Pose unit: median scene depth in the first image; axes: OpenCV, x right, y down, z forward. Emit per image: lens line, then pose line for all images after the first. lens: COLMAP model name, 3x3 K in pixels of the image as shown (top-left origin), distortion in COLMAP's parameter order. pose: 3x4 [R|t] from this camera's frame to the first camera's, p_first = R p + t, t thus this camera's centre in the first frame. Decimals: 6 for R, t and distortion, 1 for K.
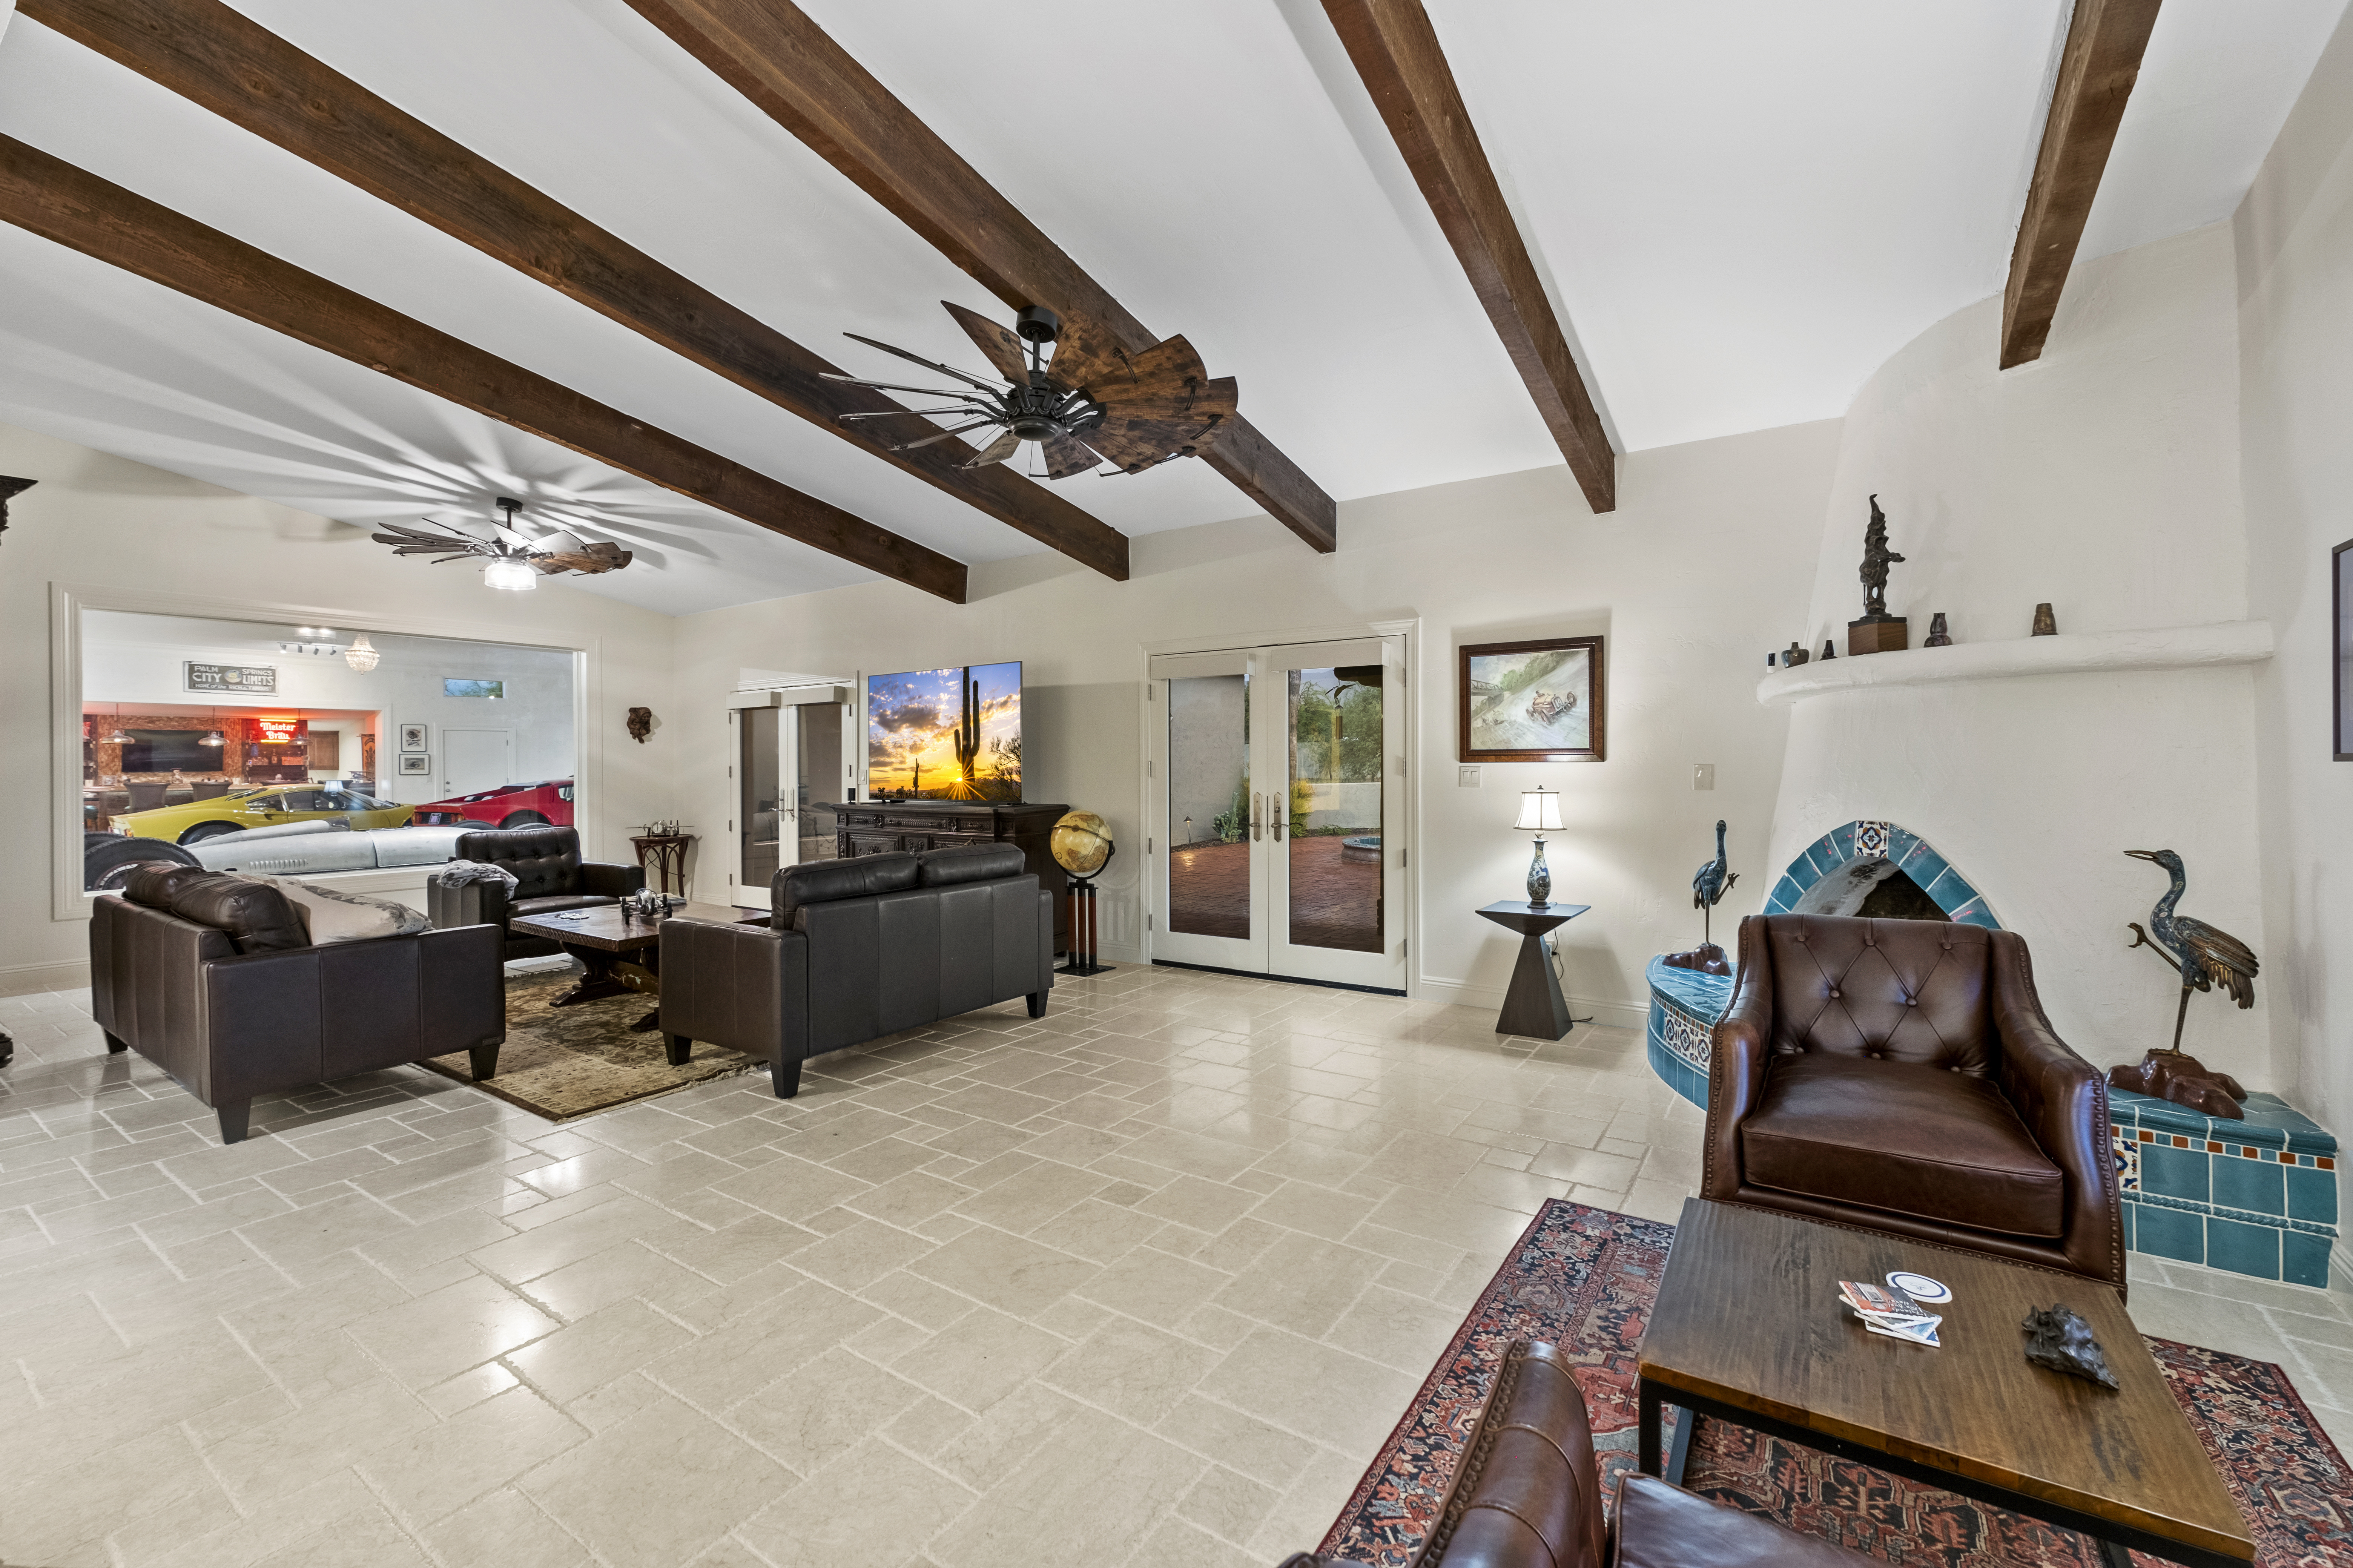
lens RADIAL K [[1004.0, 0, 1184.3], [0, 1004.0, 757.7], [0, 0, 1]] dist [0.000850, 0.000110]
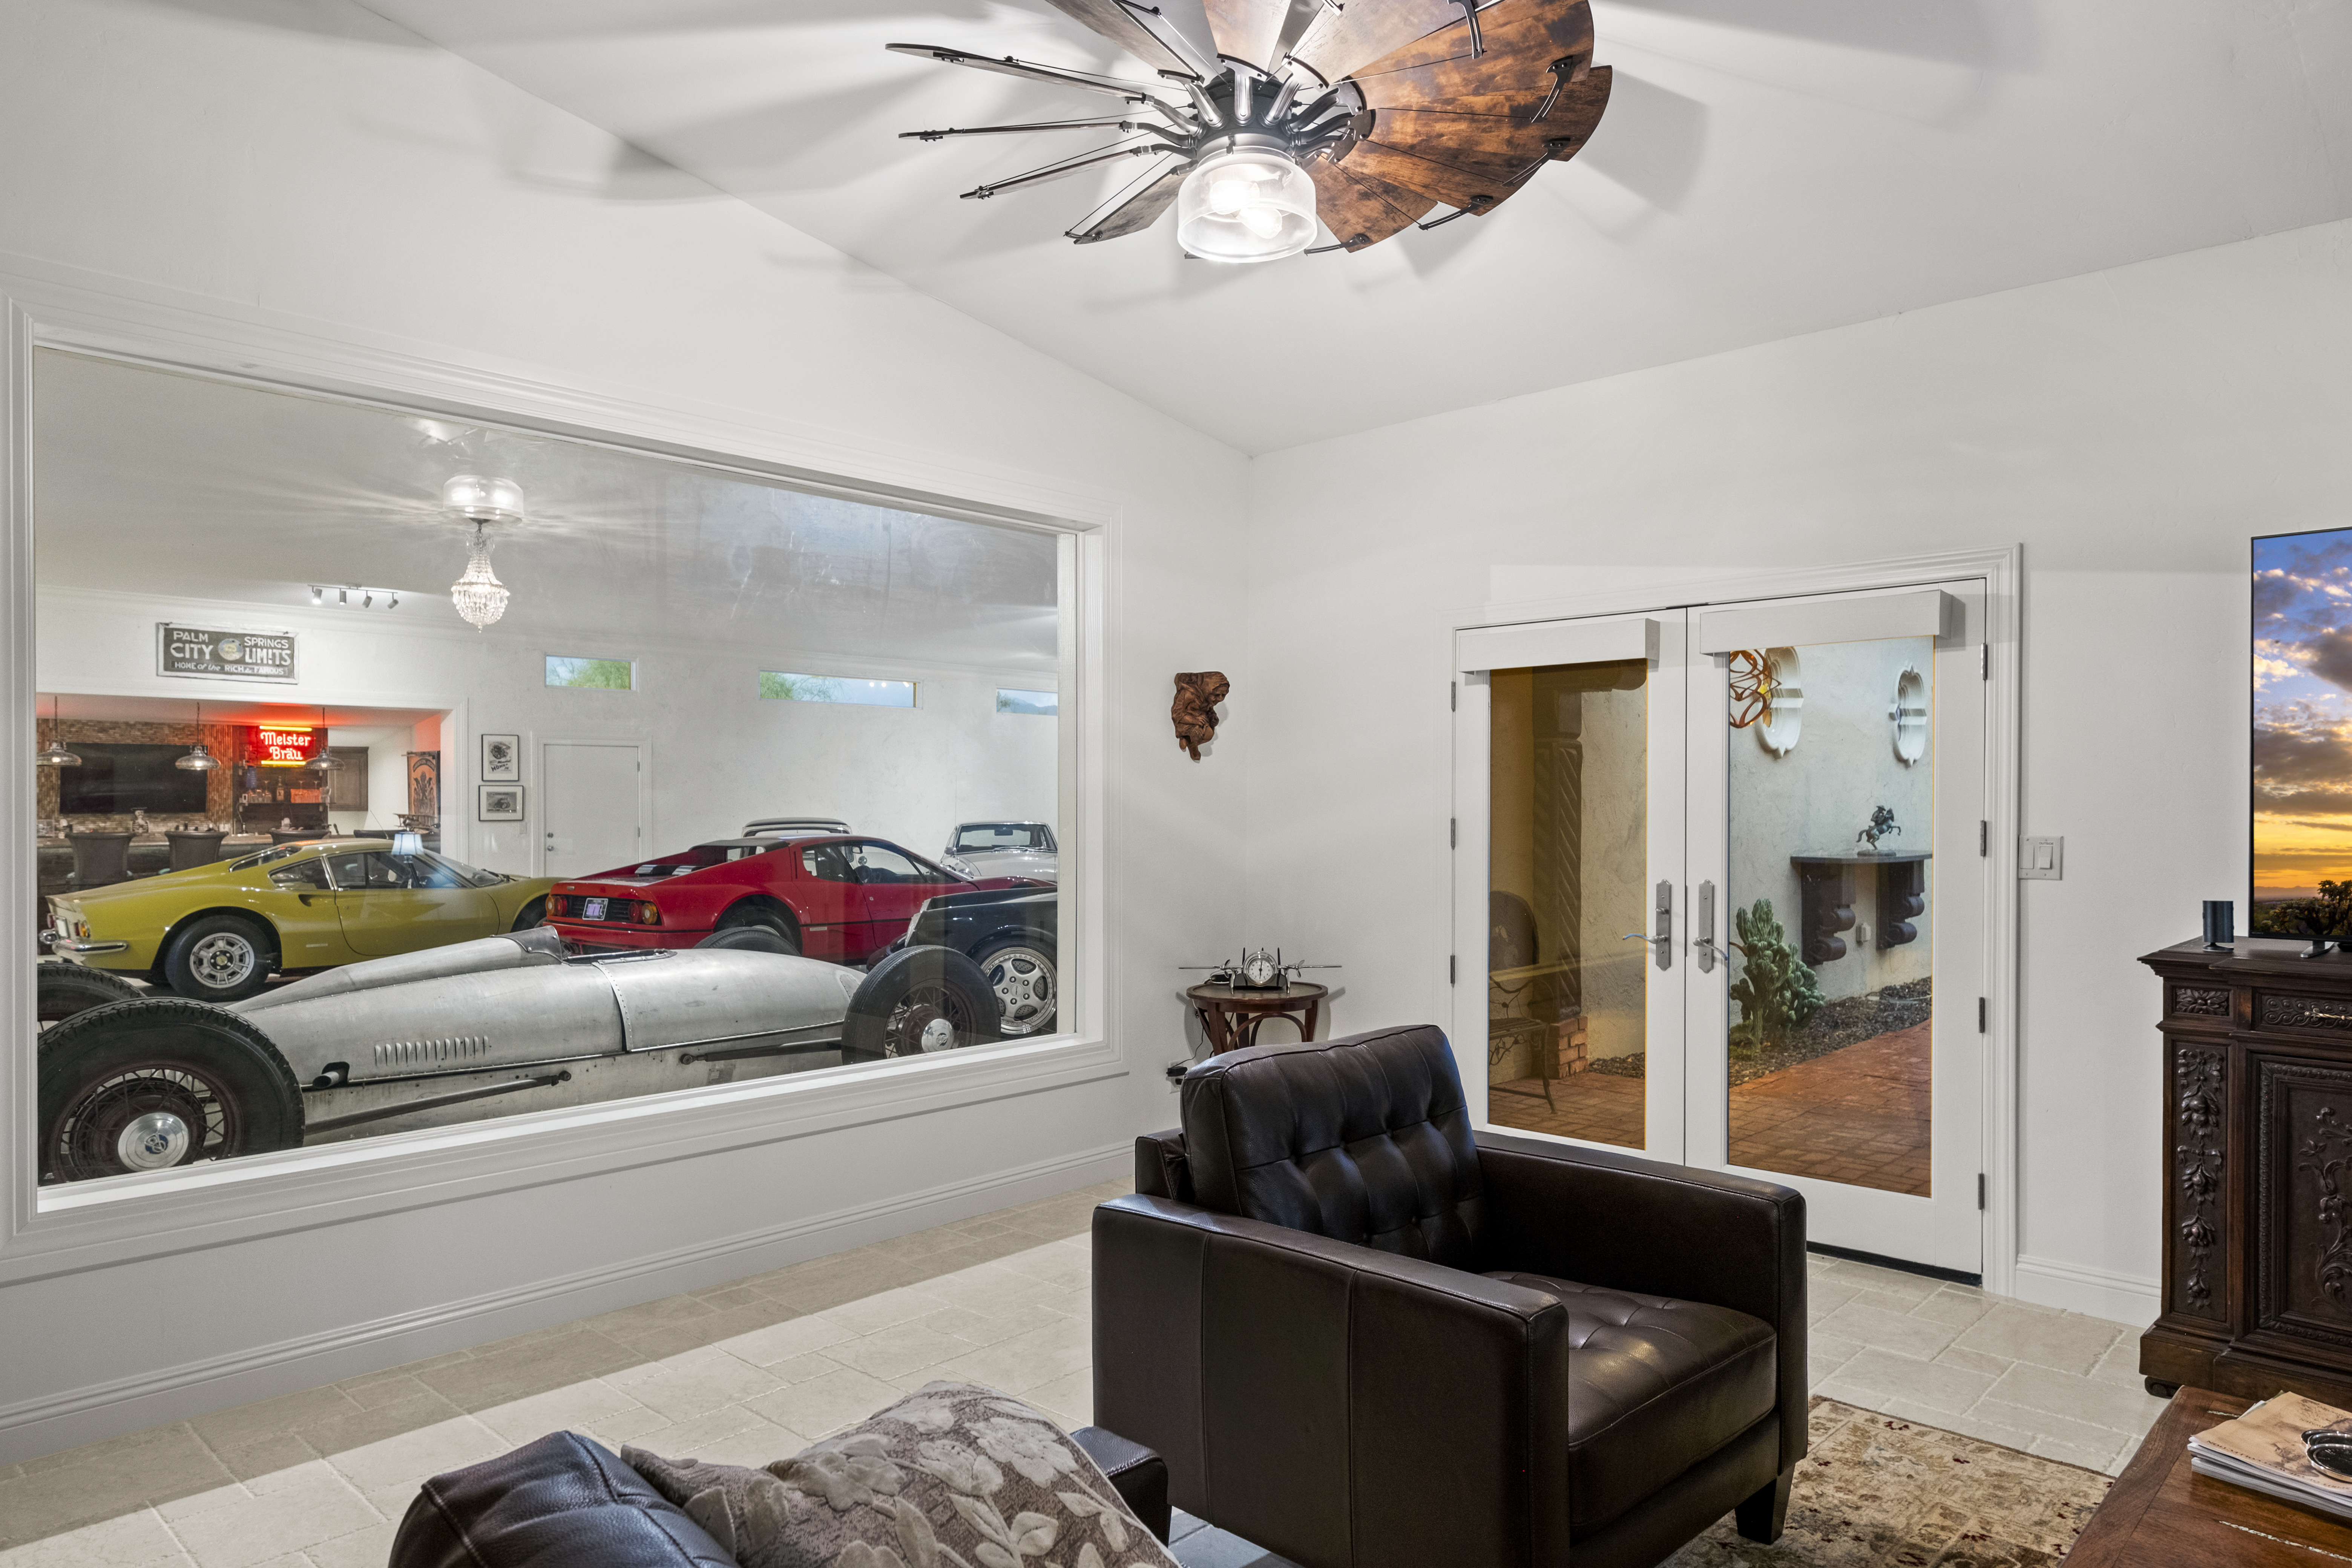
lens RADIAL K [[1461.1, 0, 1177.2], [0, 1461.1, 797.5], [0, 0, 1]] dist [-0.001142, -0.000342]
pose [[0.988662, 0.005151, -0.150070, -0.262430], [-0.005023, 0.999987, 0.001228, 0.000410], [0.150074, -0.000460, 0.988675, 0.233967]]
